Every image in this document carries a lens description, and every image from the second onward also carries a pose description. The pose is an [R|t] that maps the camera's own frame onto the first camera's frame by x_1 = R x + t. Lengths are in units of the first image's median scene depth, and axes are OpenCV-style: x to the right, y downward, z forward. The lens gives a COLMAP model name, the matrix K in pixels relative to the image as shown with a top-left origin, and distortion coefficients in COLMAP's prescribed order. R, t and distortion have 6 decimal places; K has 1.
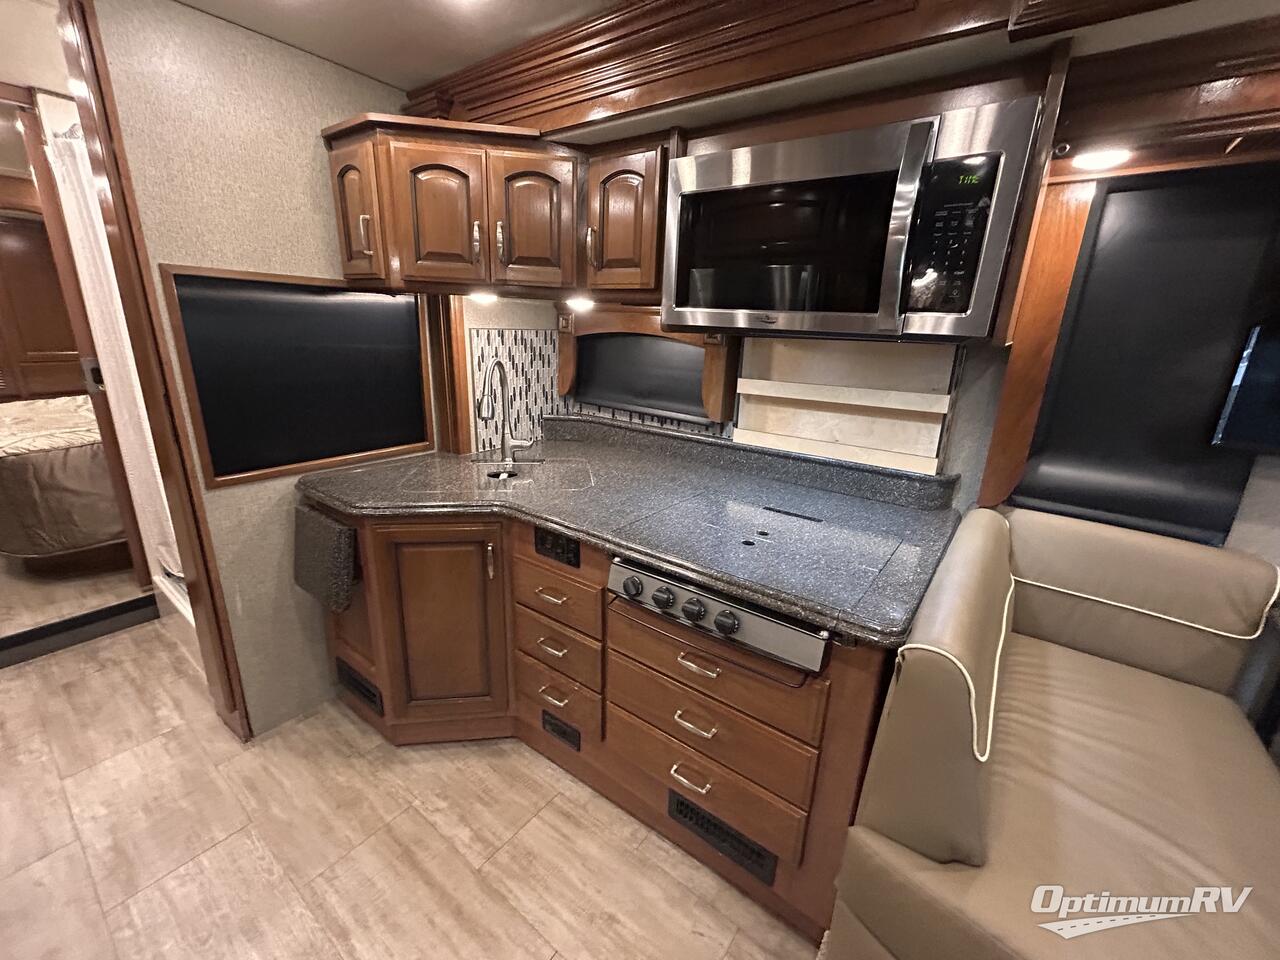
lens RADIAL K [[516.5, 0, 640.5], [0, 516.5, 477.7], [0, 0, 1]] dist [0.002338, -0.000711]
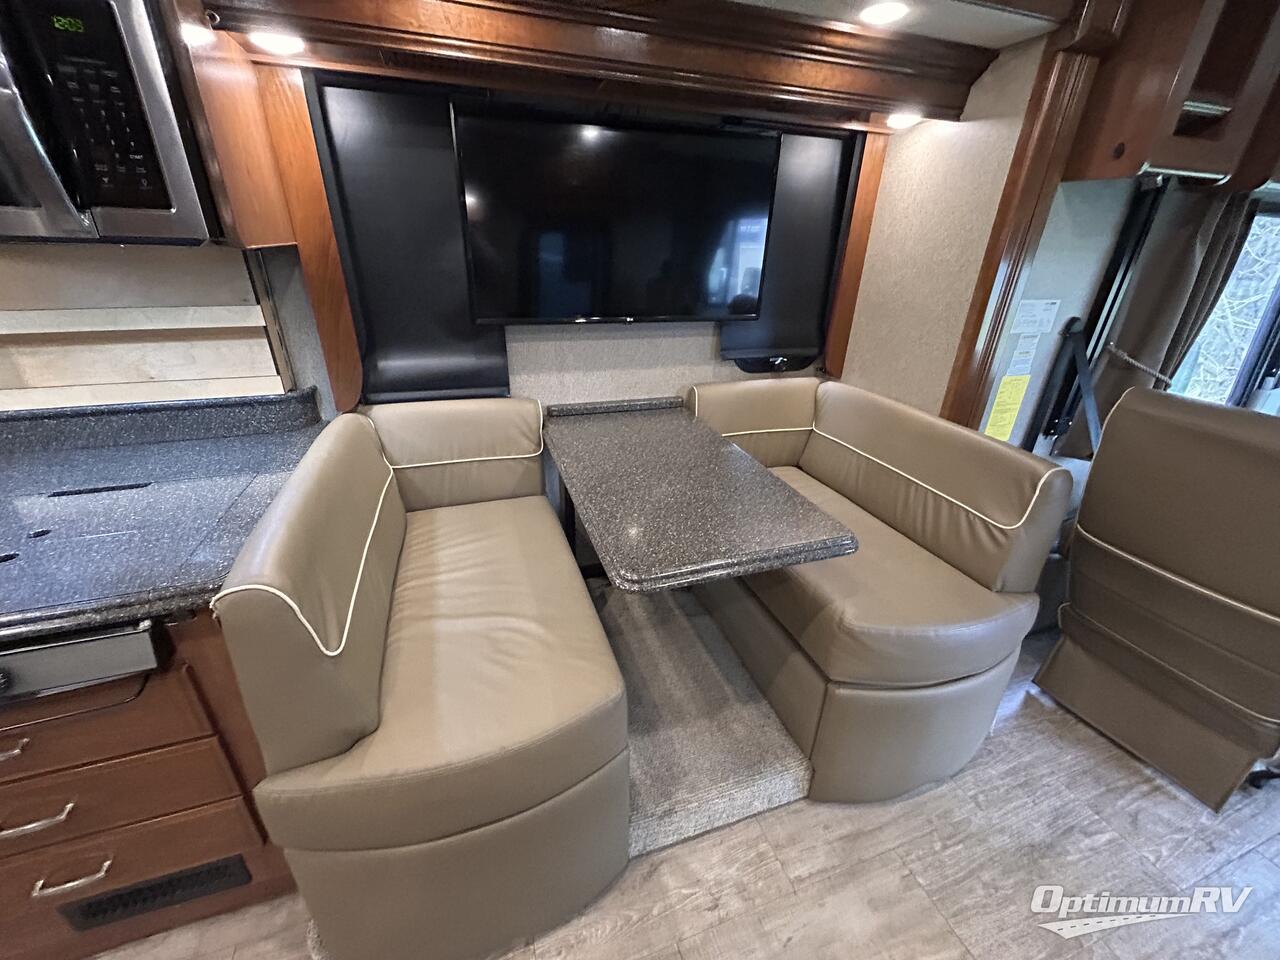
lens RADIAL K [[516.5, 0, 640.5], [0, 516.5, 477.7], [0, 0, 1]] dist [0.002338, -0.000711]
pose [[0.560612, -0.364209, 0.743684, 0.180375], [0.229537, 0.931240, 0.283029, 0.021406], [-0.795630, 0.012033, 0.605664, -0.089692]]
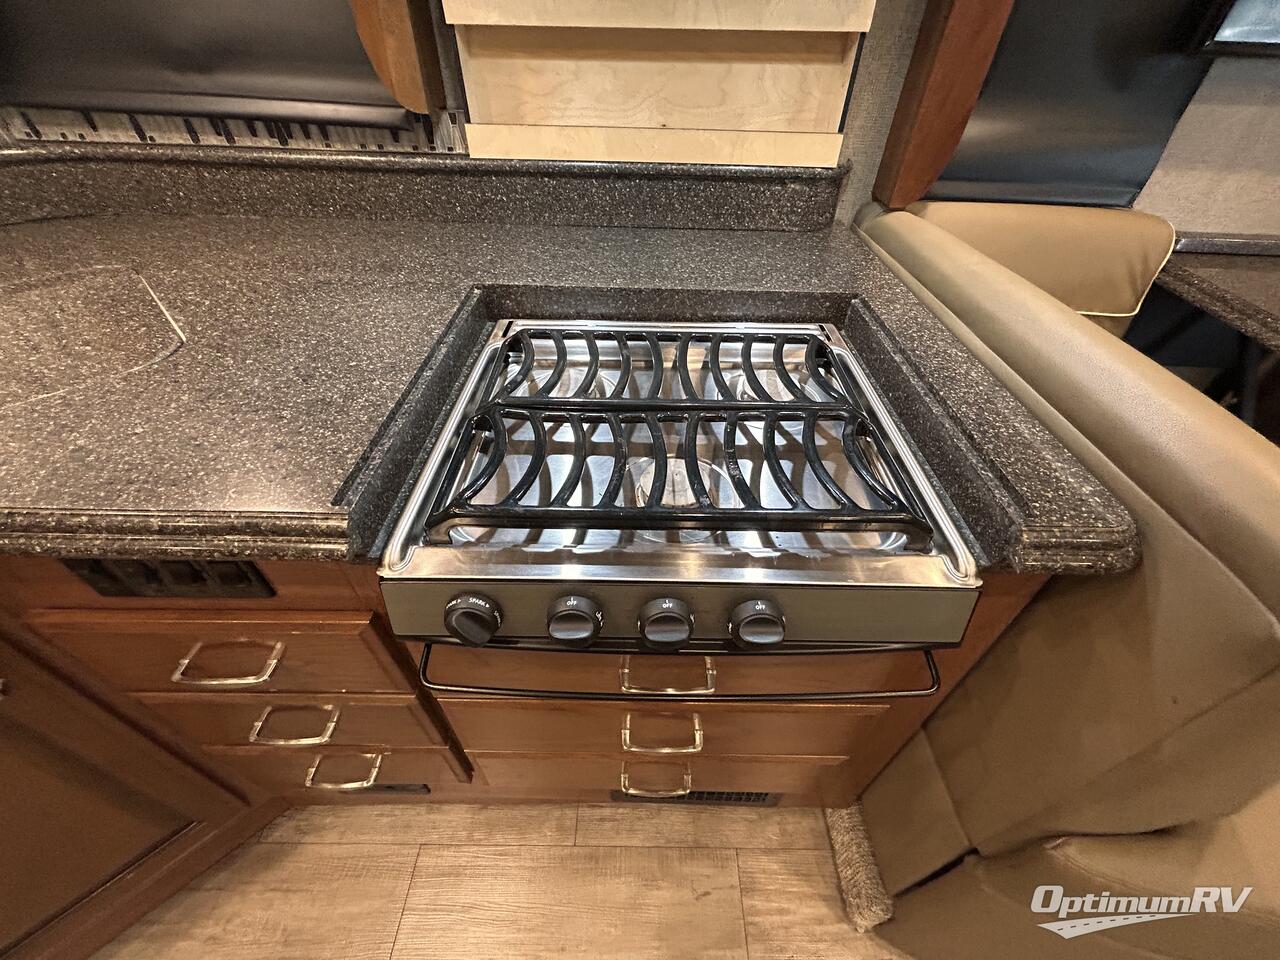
lens RADIAL K [[516.5, 0, 640.5], [0, 516.5, 477.7], [0, 0, 1]] dist [0.002338, -0.000711]
pose [[0.805403, -0.409293, 0.428726, -0.031363], [0.169095, 0.851911, 0.495635, -0.034253], [-0.568096, -0.326691, 0.755341, 0.566015]]
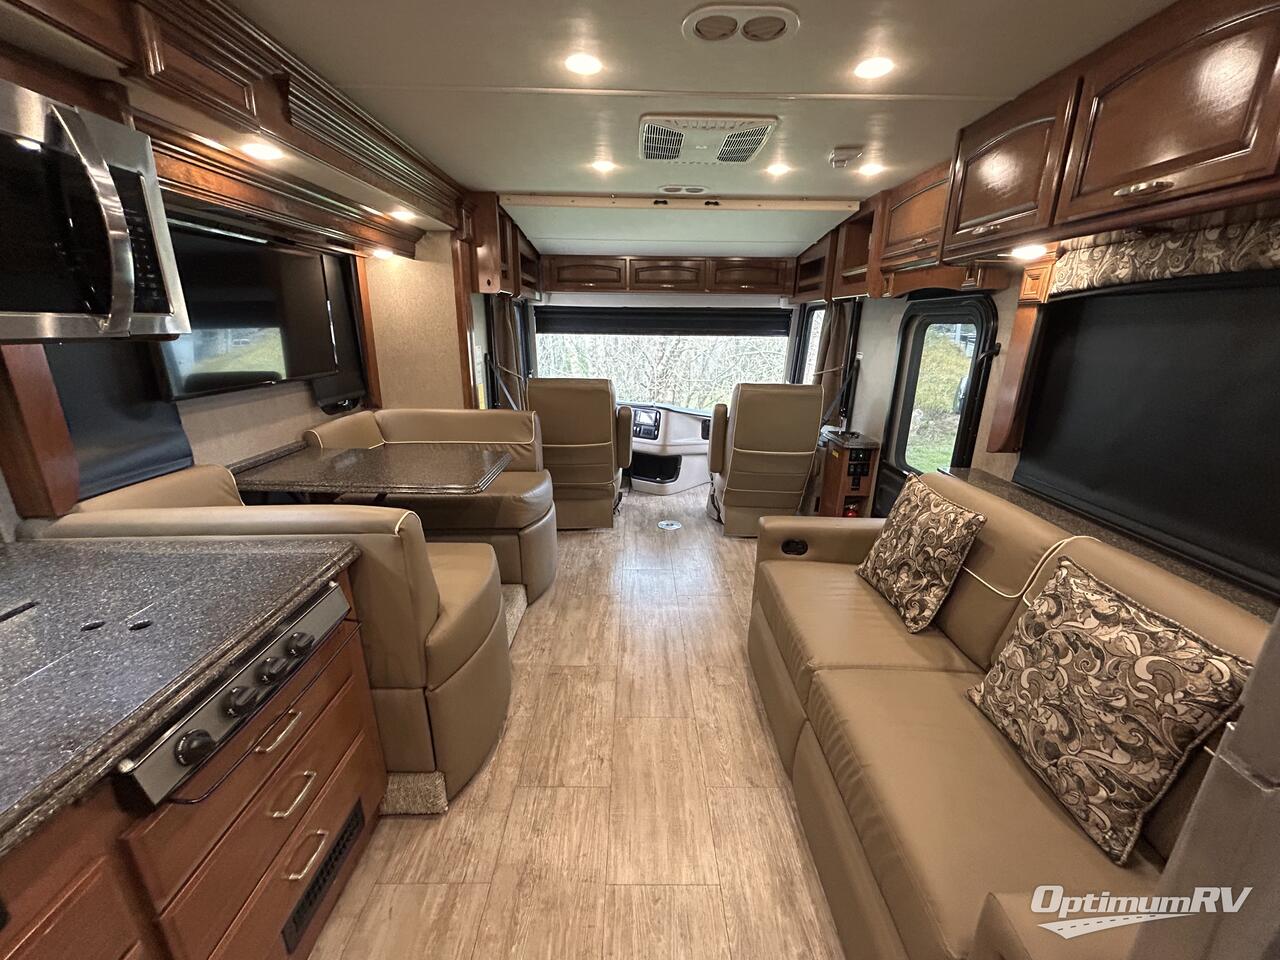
lens RADIAL K [[516.5, 0, 640.5], [0, 516.5, 477.7], [0, 0, 1]] dist [0.002338, -0.000711]
pose [[-0.600343, -0.270809, 0.752496, -0.619551], [0.193884, 0.863570, 0.465464, -0.226914], [-0.775885, 0.425335, -0.465932, 0.599866]]
